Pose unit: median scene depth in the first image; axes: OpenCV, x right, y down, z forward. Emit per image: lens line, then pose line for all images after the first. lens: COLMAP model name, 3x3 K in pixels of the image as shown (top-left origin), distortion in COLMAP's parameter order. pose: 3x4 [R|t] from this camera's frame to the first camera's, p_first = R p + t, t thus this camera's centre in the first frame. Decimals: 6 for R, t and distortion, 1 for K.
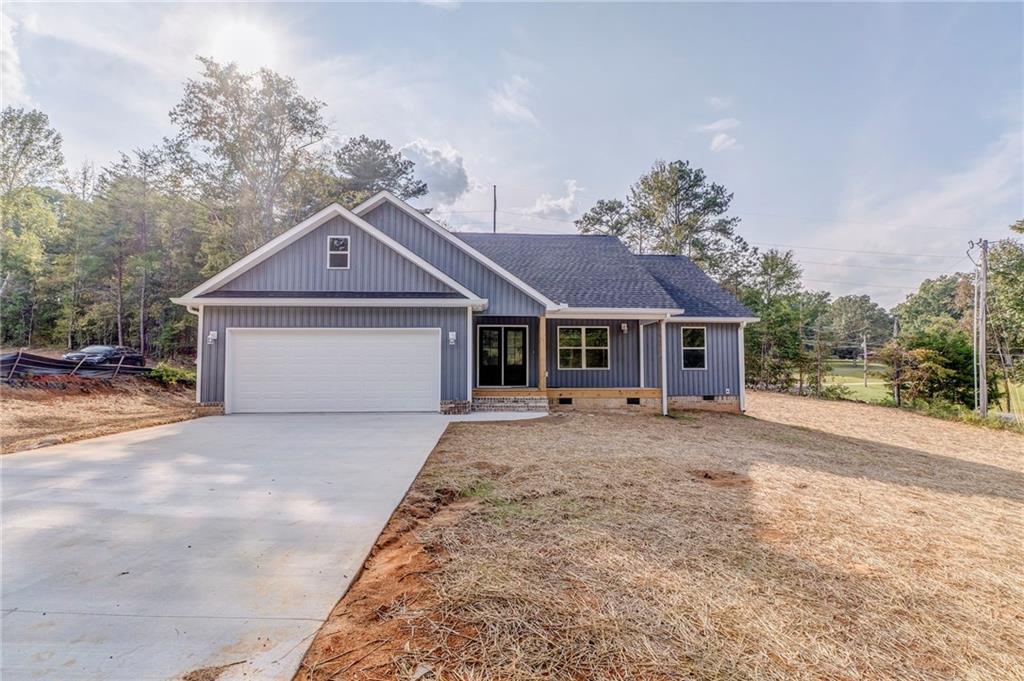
lens RADIAL K [[445.9, 0, 515.7], [0, 445.9, 345.4], [0, 0, 1]] dist [-0.008174, 0.000077]
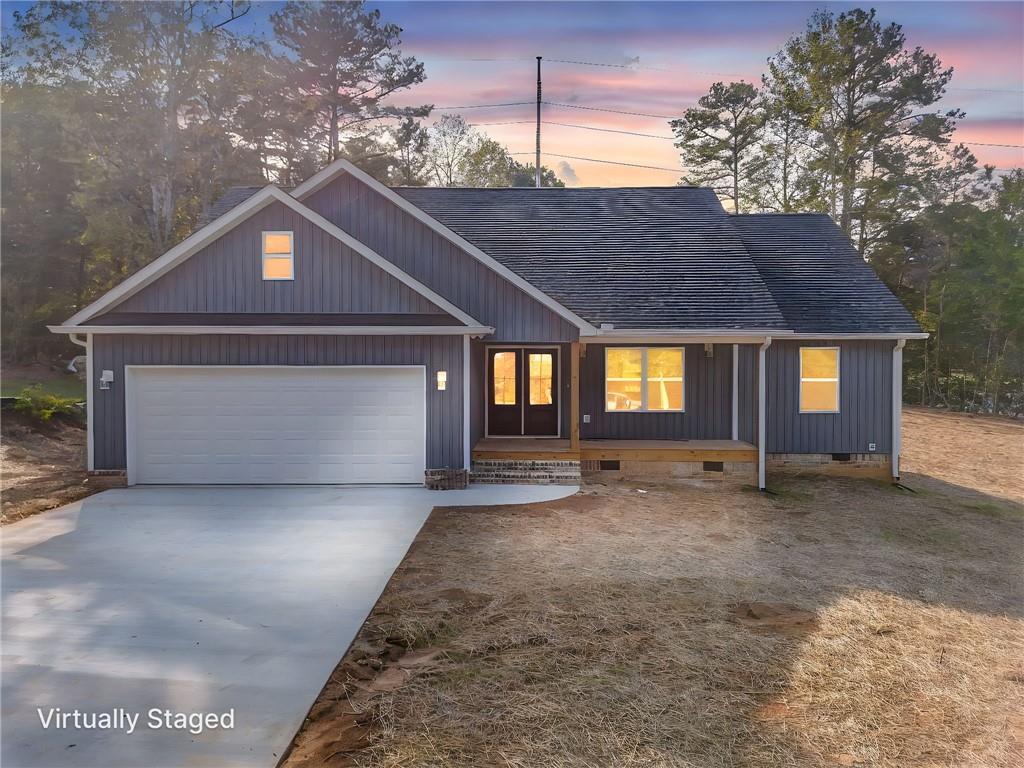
lens RADIAL K [[749.5, 0, 525.2], [0, 749.5, 365.7], [0, 0, 1]] dist [0.071218, -0.083081]
pose [[0.997030, 0.003975, -0.076910, 0.061076], [0.001482, 0.997492, 0.070759, -0.093714], [0.076998, -0.070663, 0.994524, -0.120601]]
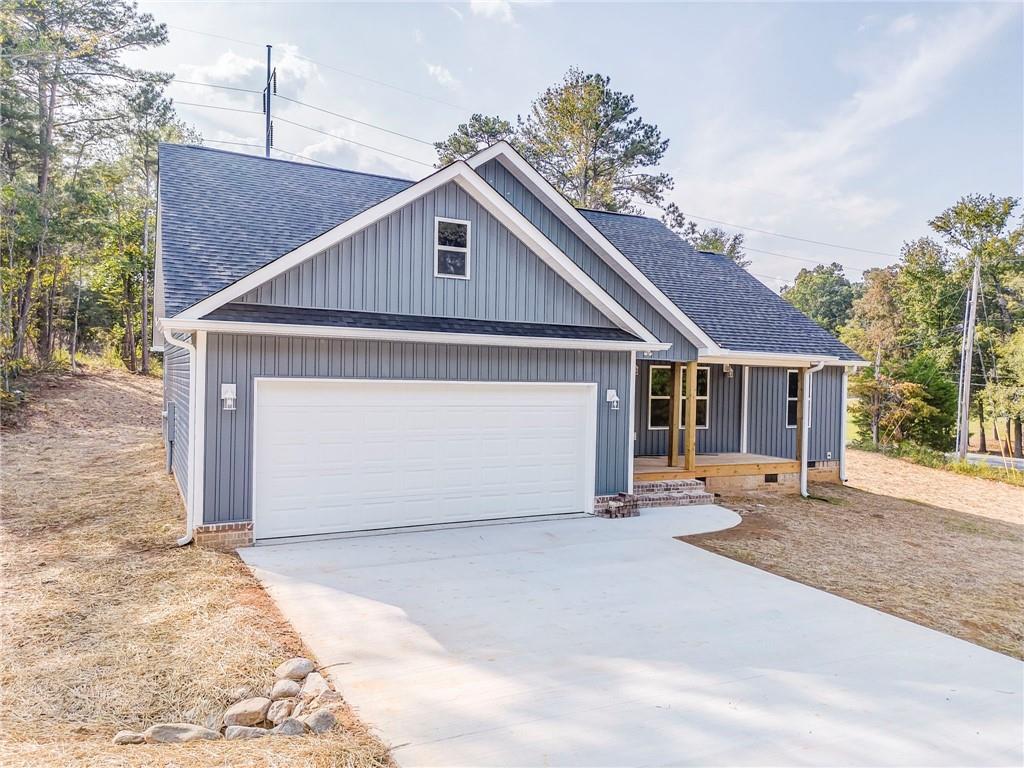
lens RADIAL K [[716.2, 0, 512.0], [0, 716.2, 384.0], [0, 0, 1]] dist [0.068281, -0.066675]
pose [[0.917701, 0.018873, 0.396824, -0.531267], [-0.050653, 0.996277, 0.069756, -0.079975], [-0.394030, -0.084115, 0.915240, 0.082811]]
